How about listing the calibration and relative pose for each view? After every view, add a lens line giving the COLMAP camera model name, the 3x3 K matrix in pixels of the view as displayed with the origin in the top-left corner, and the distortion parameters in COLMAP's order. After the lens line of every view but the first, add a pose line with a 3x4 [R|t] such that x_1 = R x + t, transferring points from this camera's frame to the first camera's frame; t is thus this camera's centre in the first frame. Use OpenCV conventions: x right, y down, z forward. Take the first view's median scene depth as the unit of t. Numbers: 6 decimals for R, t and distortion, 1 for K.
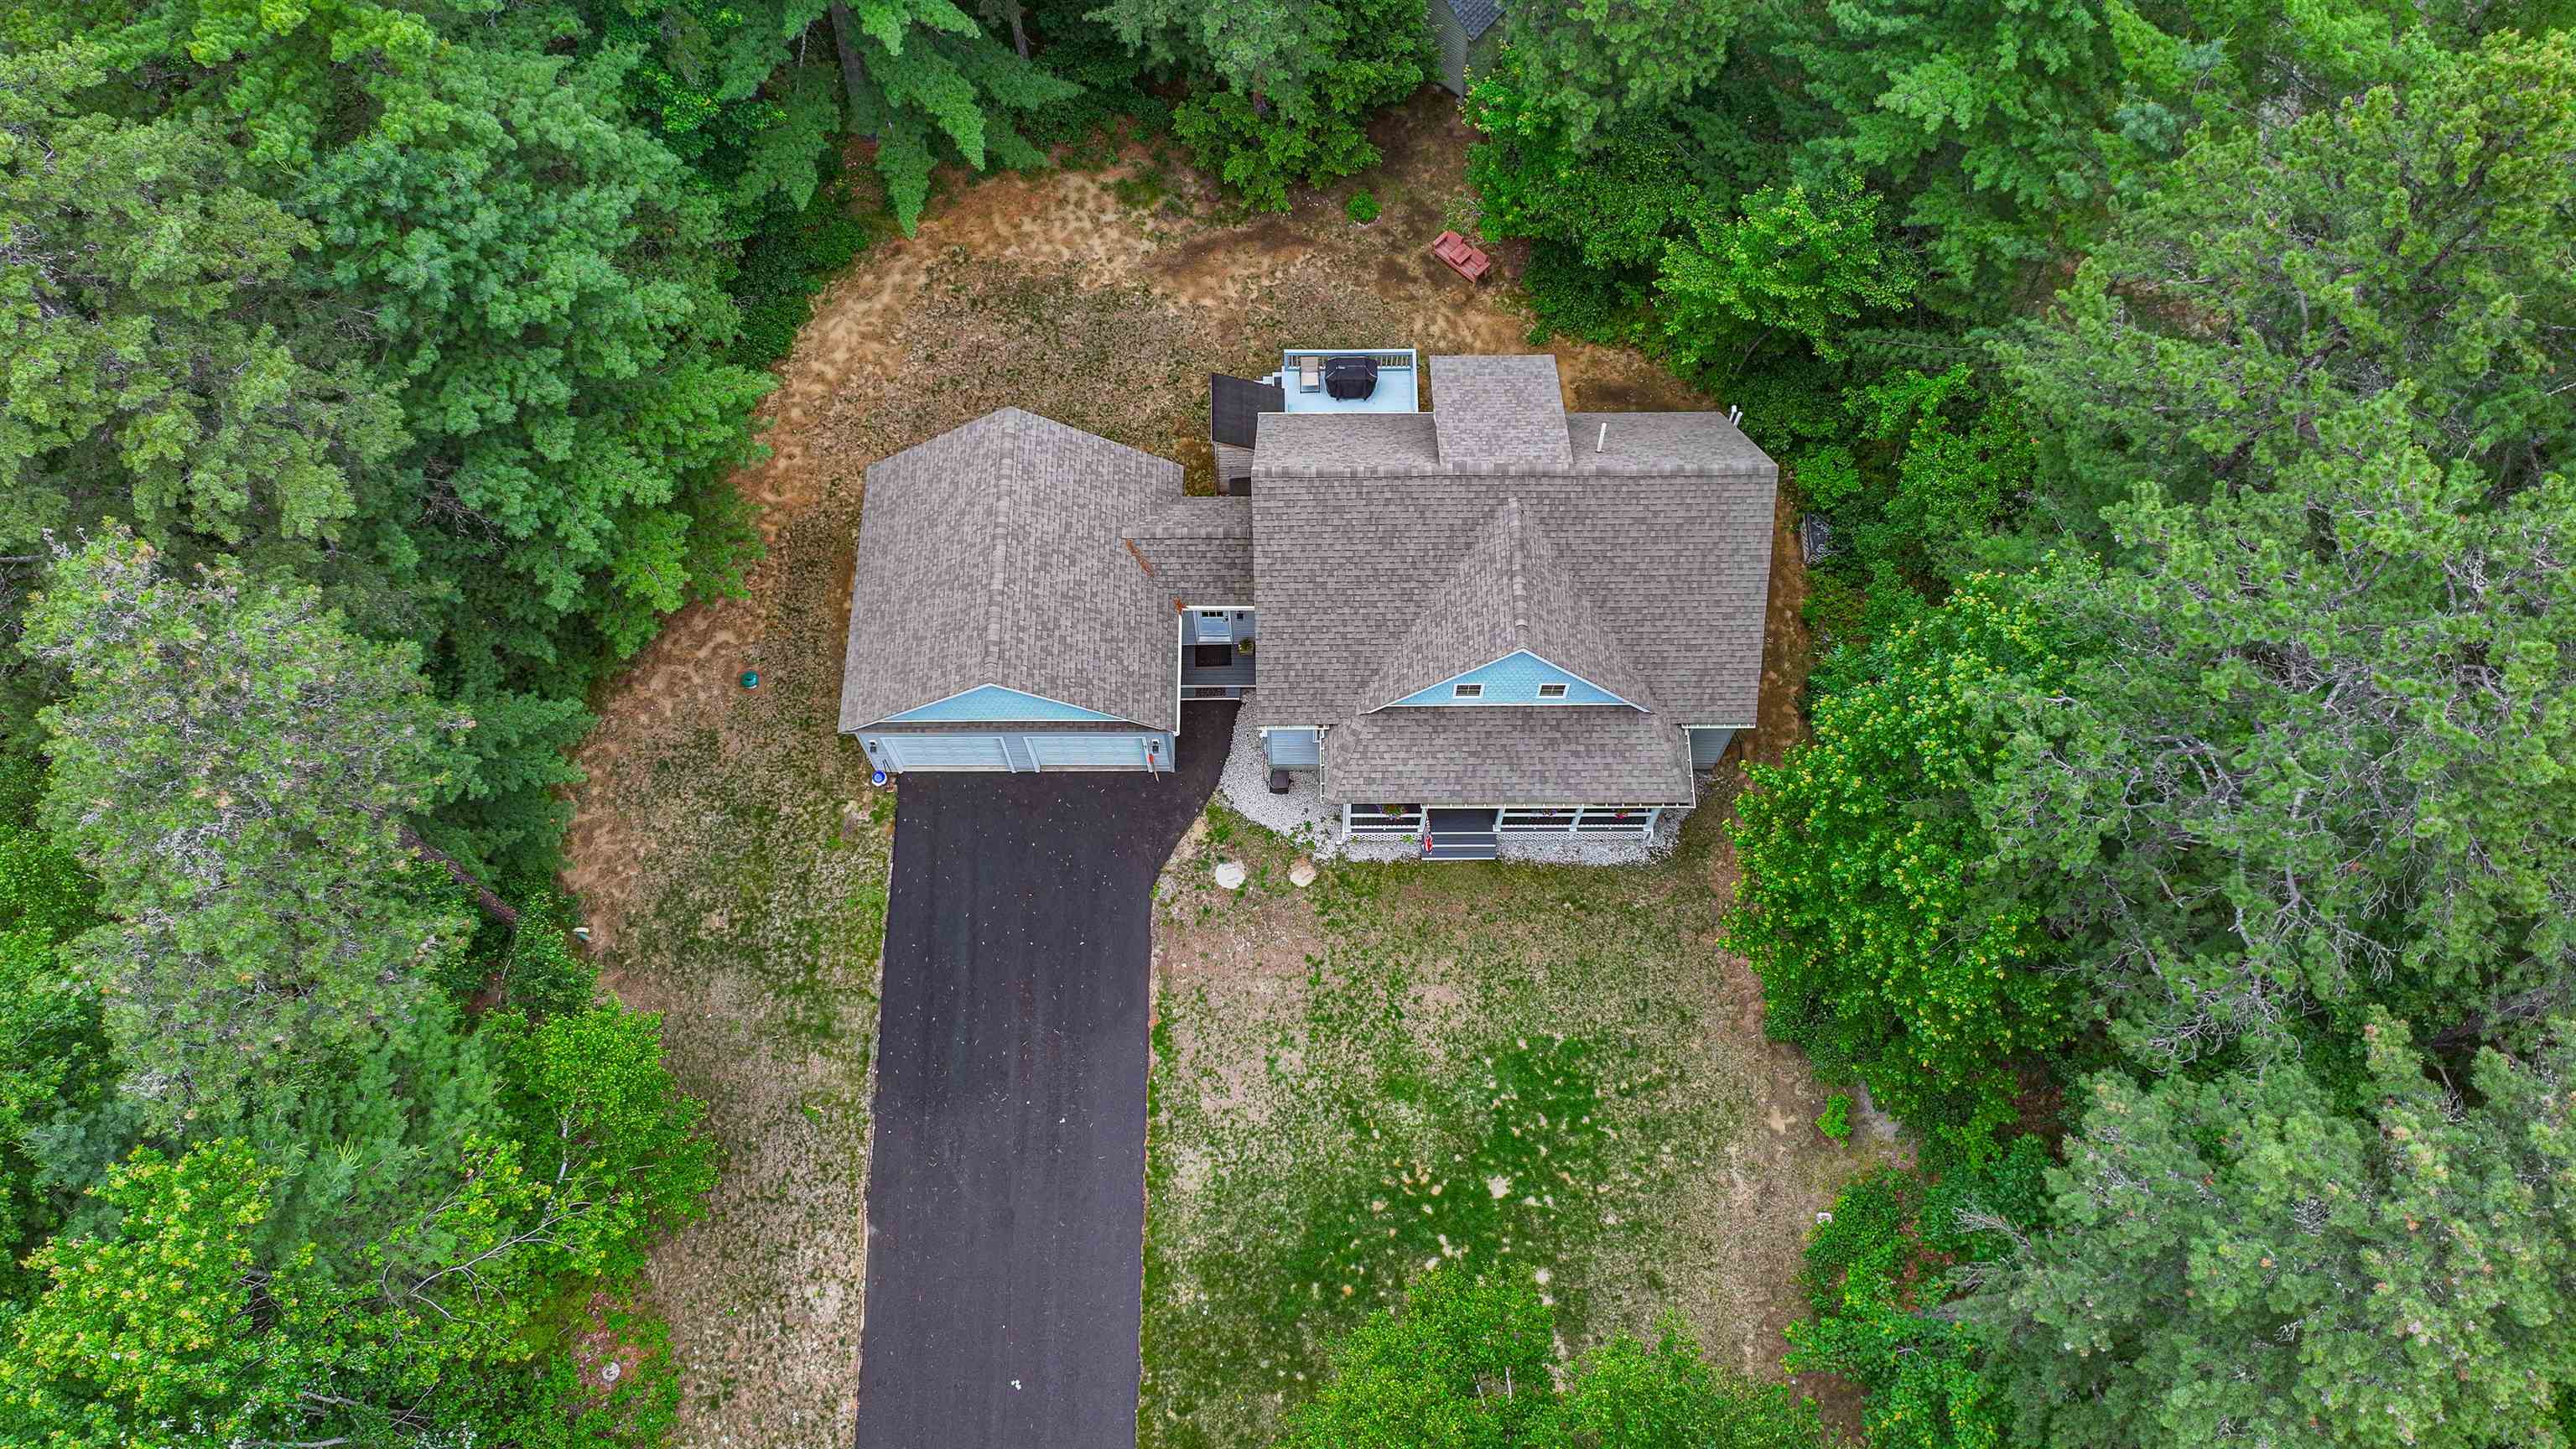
lens RADIAL K [[1810.8, 0, 1298.9], [0, 1810.8, 712.4], [0, 0, 1]] dist [-0.000680, 0.010077]
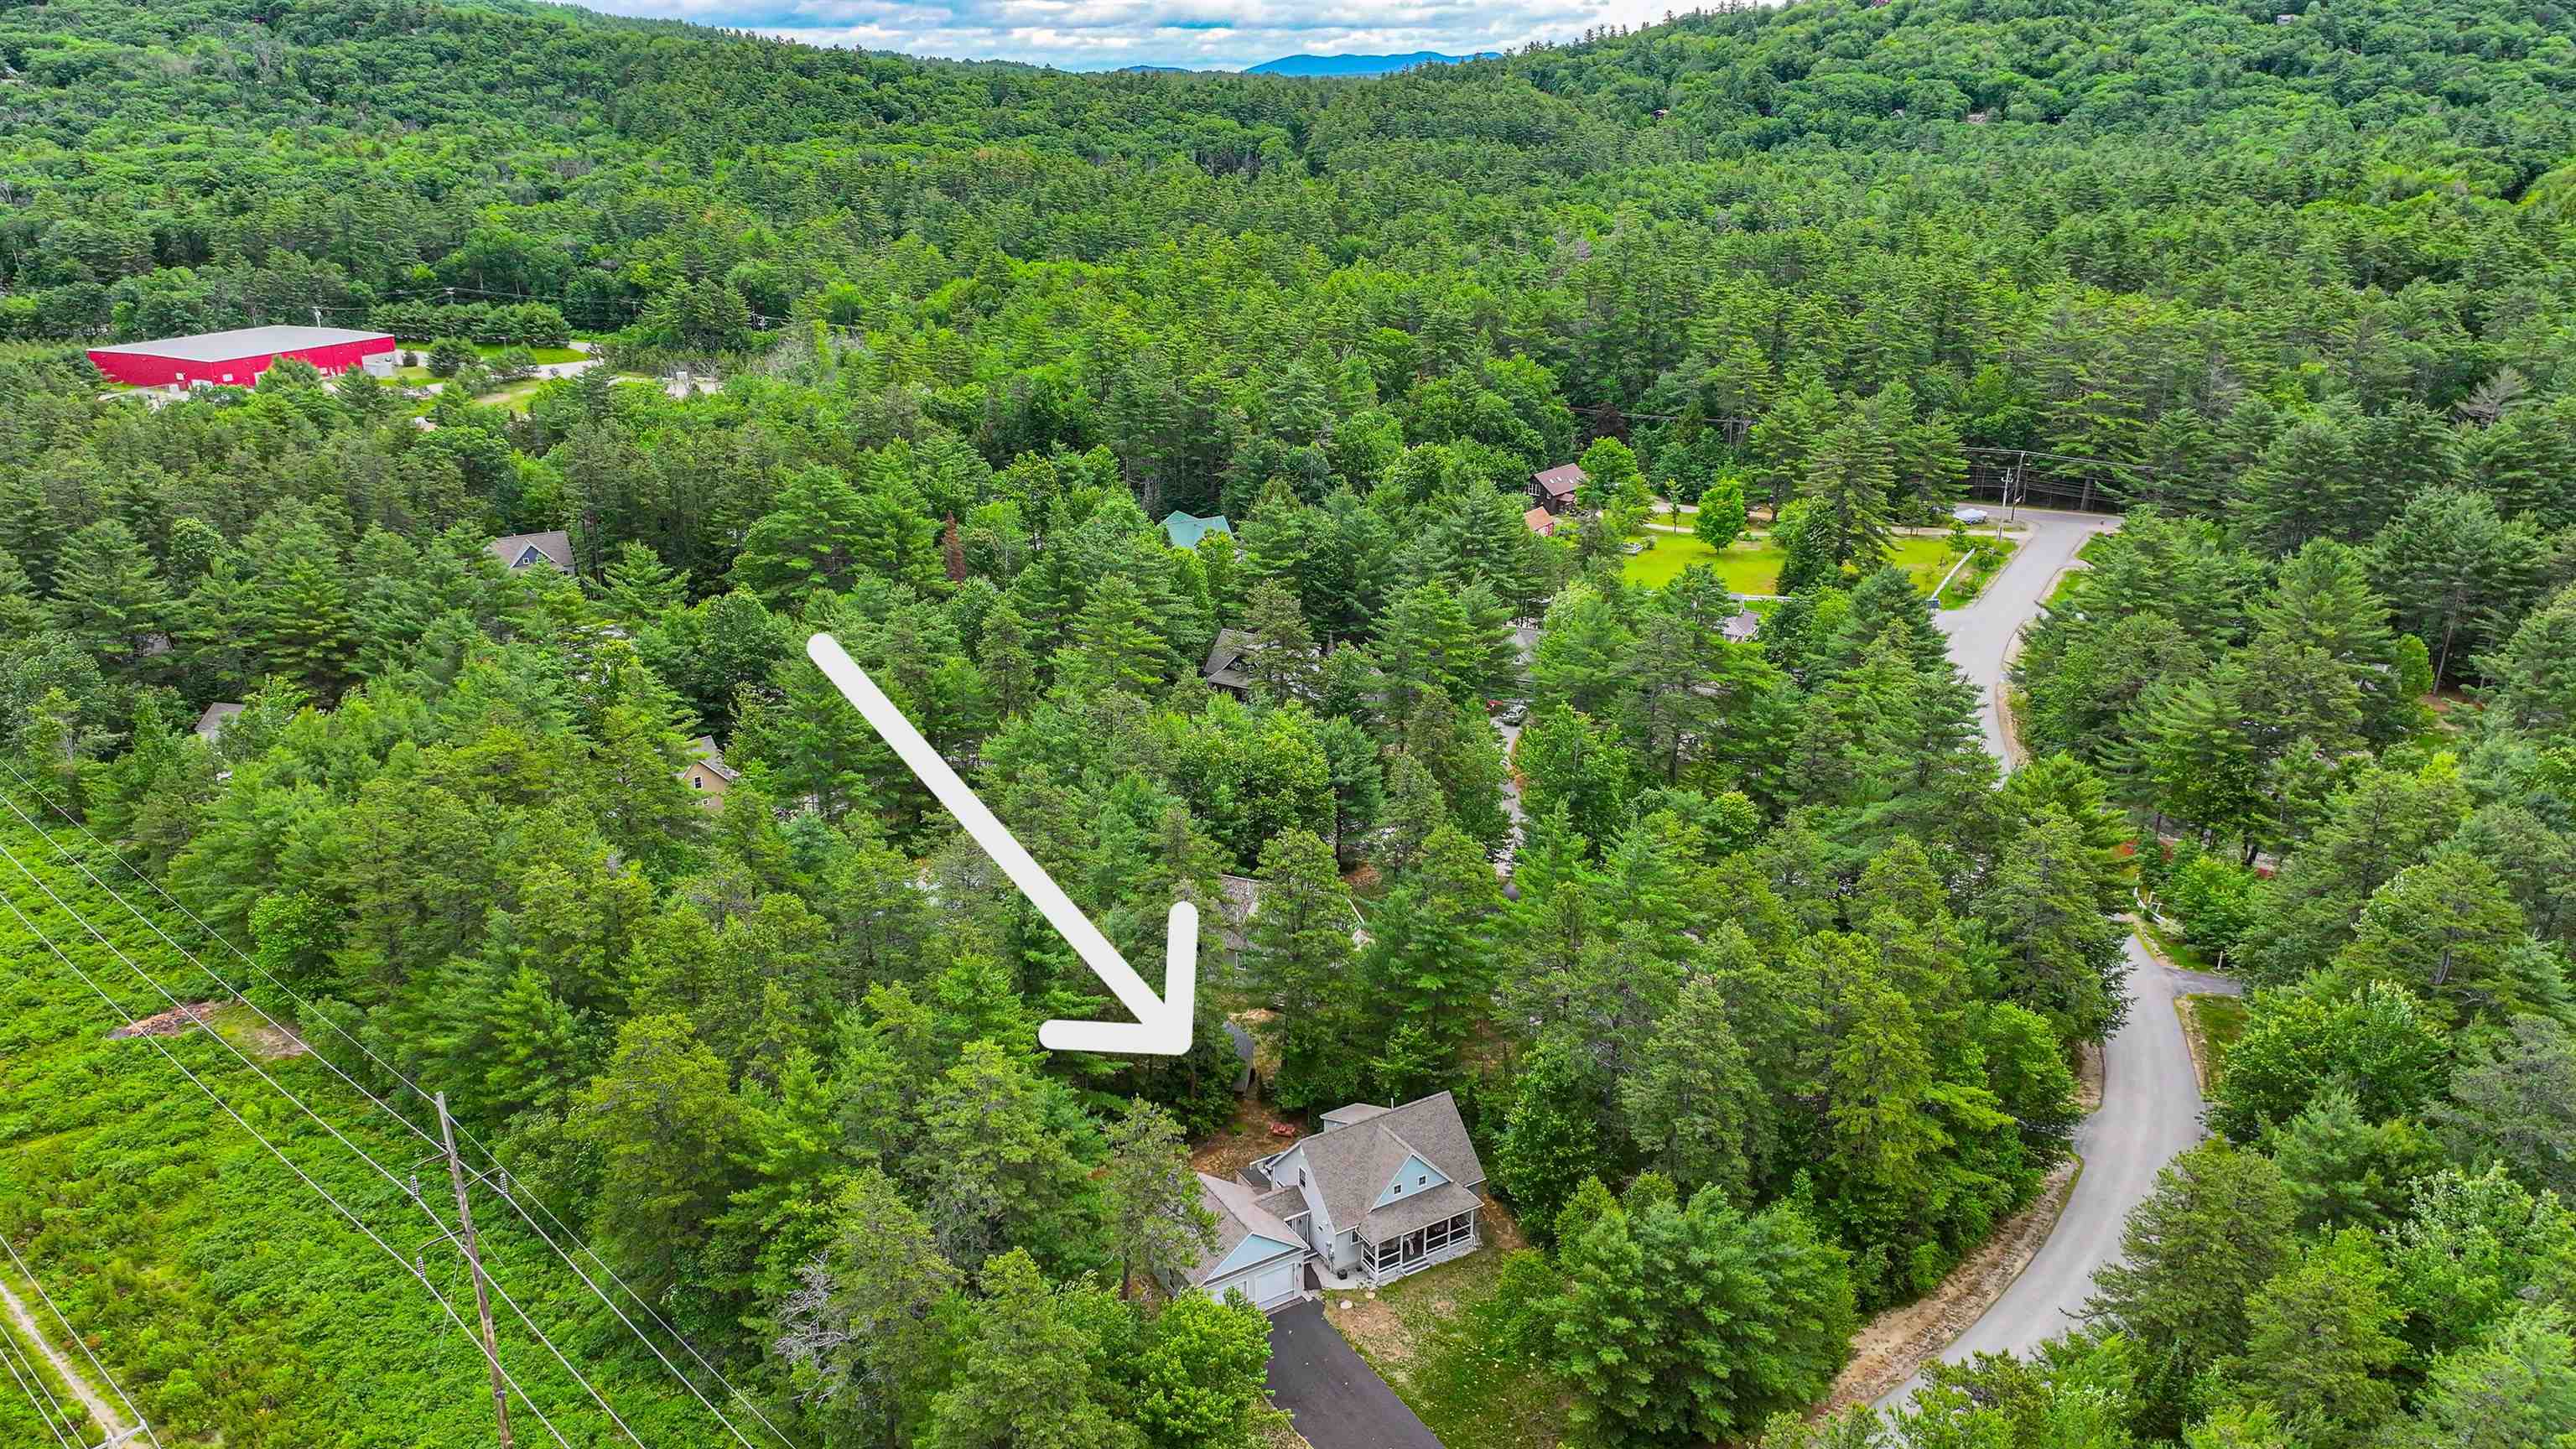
lens RADIAL K [[1810.8, 0, 1298.9], [0, 1810.8, 712.4], [0, 0, 1]] dist [-0.000680, 0.010077]
pose [[0.858060, -0.162842, 0.487048, -1.222914], [0.463836, 0.652822, -0.598899, 1.060829], [-0.220430, 0.739801, 0.635692, -1.234141]]
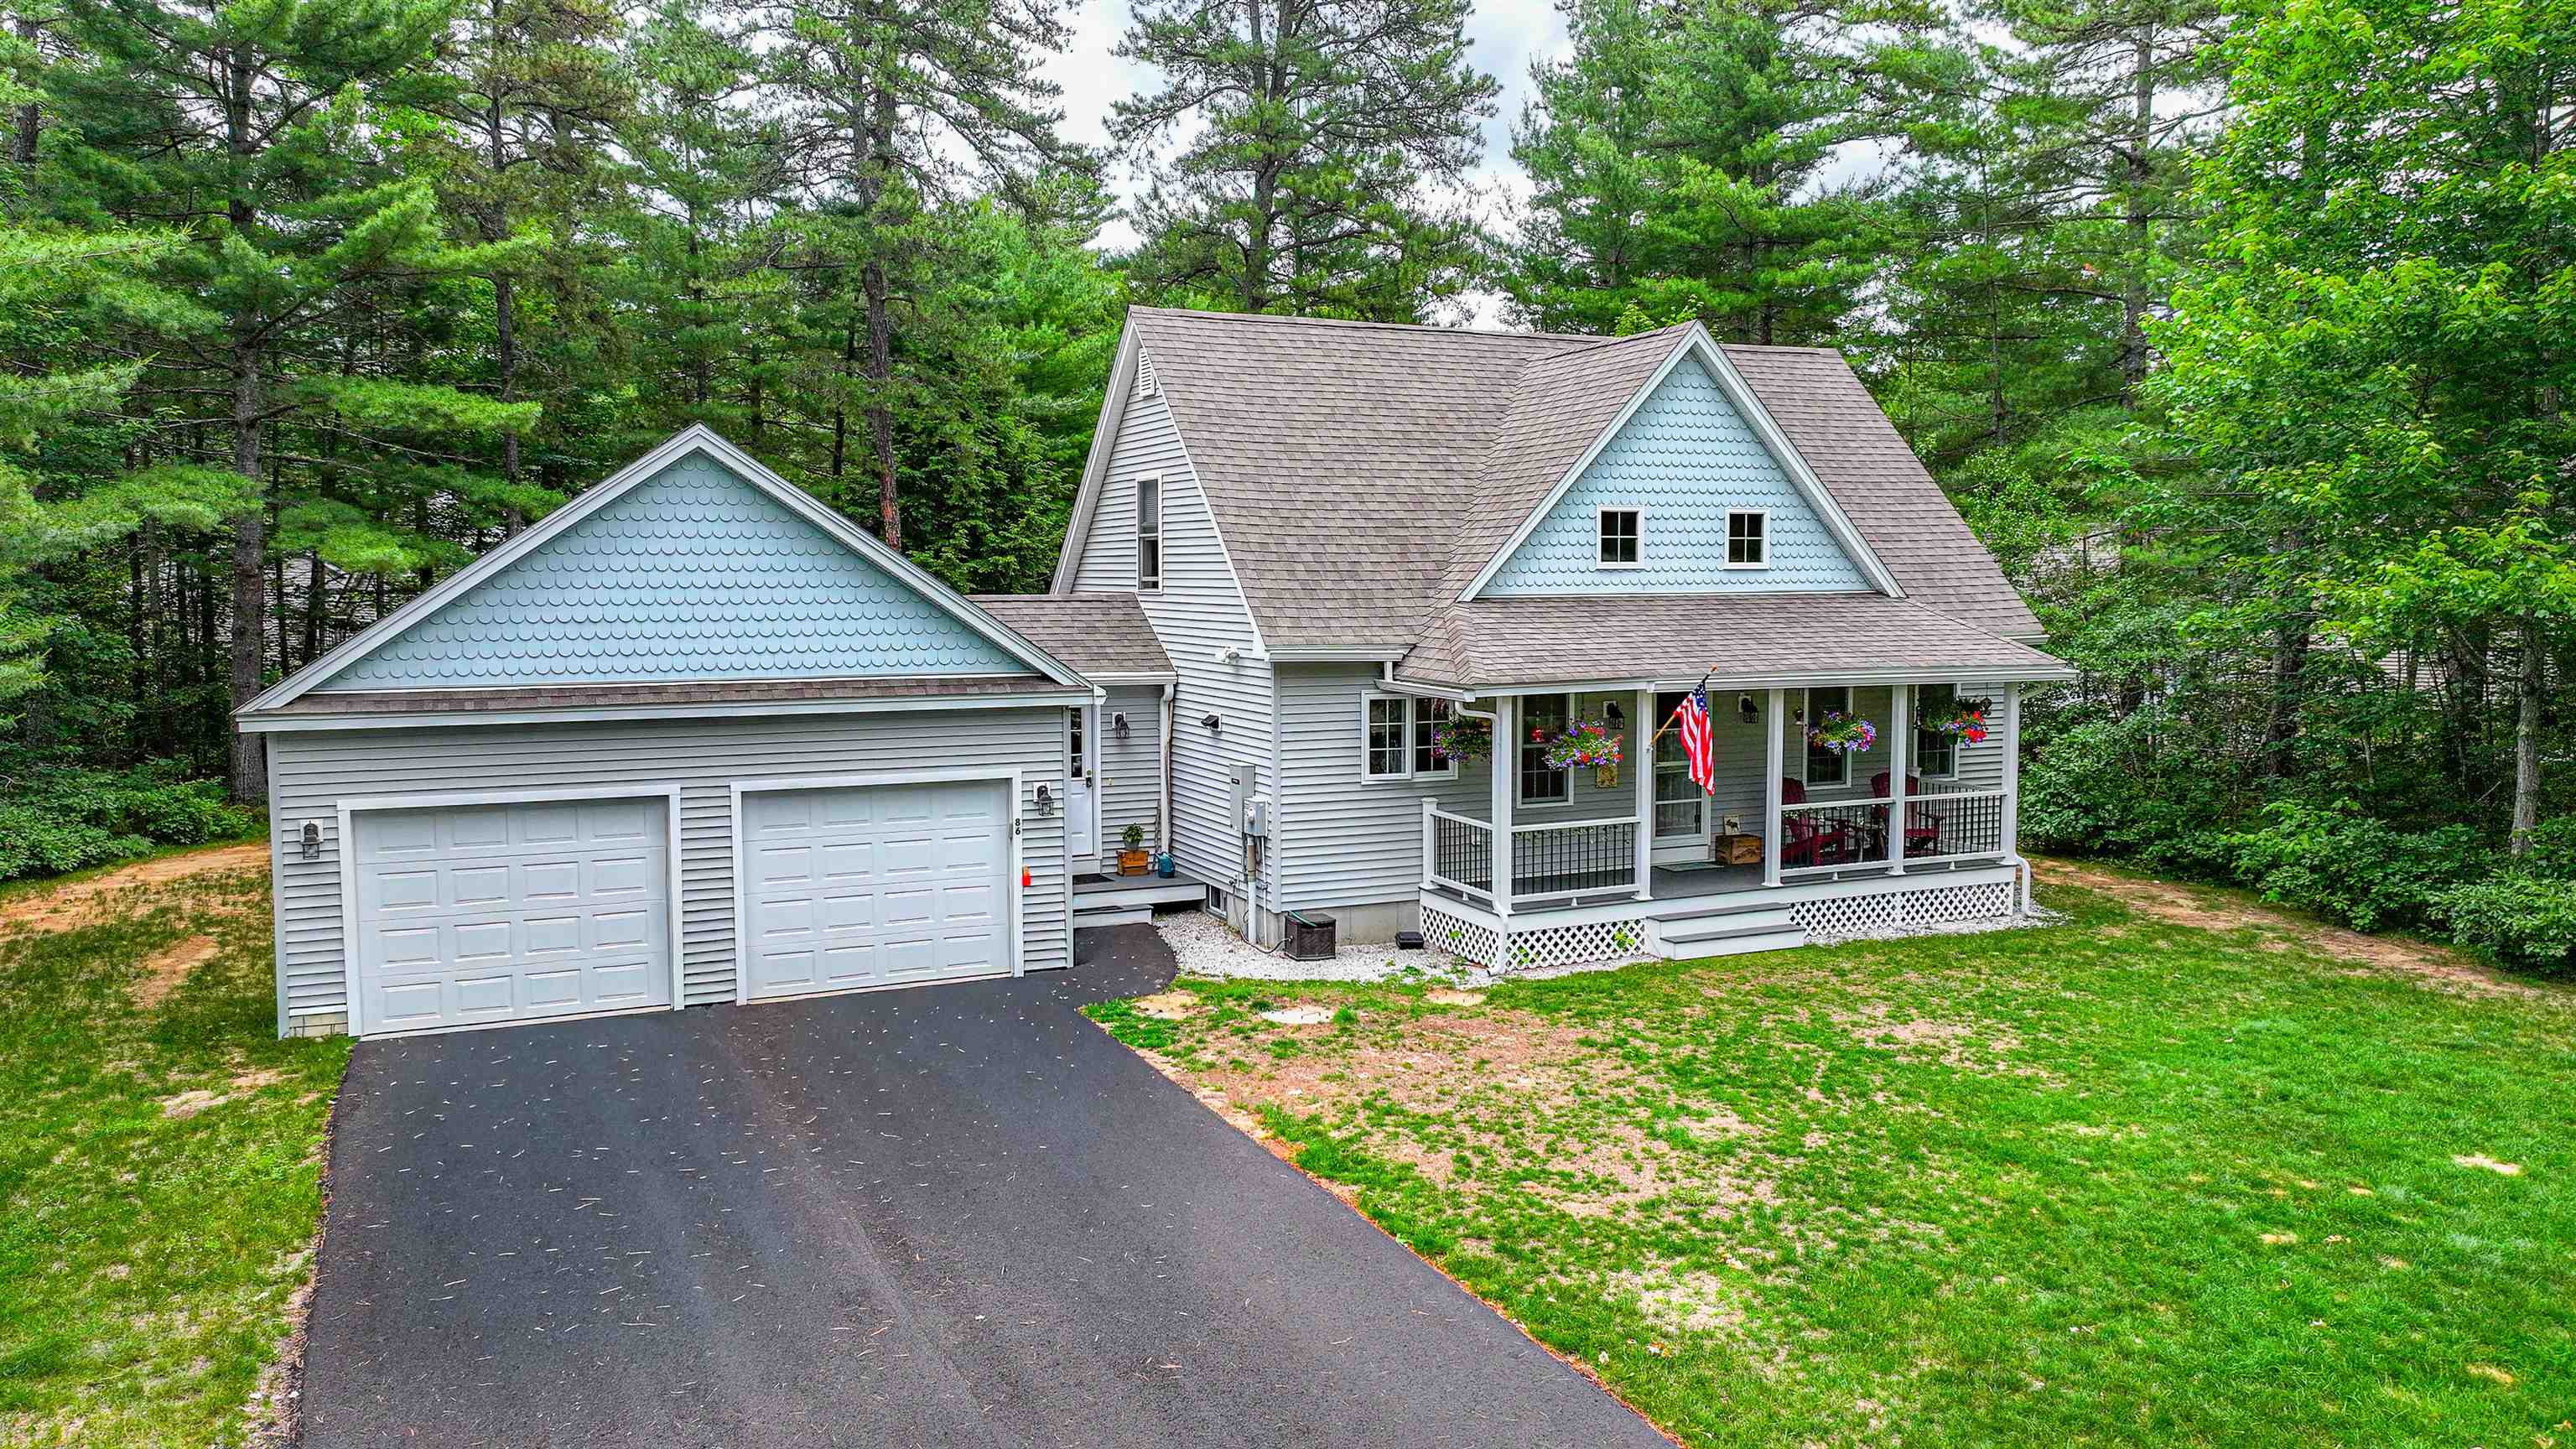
lens RADIAL K [[1810.8, 0, 1298.9], [0, 1810.8, 712.4], [0, 0, 1]] dist [-0.000680, 0.010077]
pose [[0.910639, -0.029195, 0.412171, -0.205912], [0.375056, 0.477016, -0.794851, 0.384814], [-0.173406, 0.878410, 0.445339, 0.785665]]
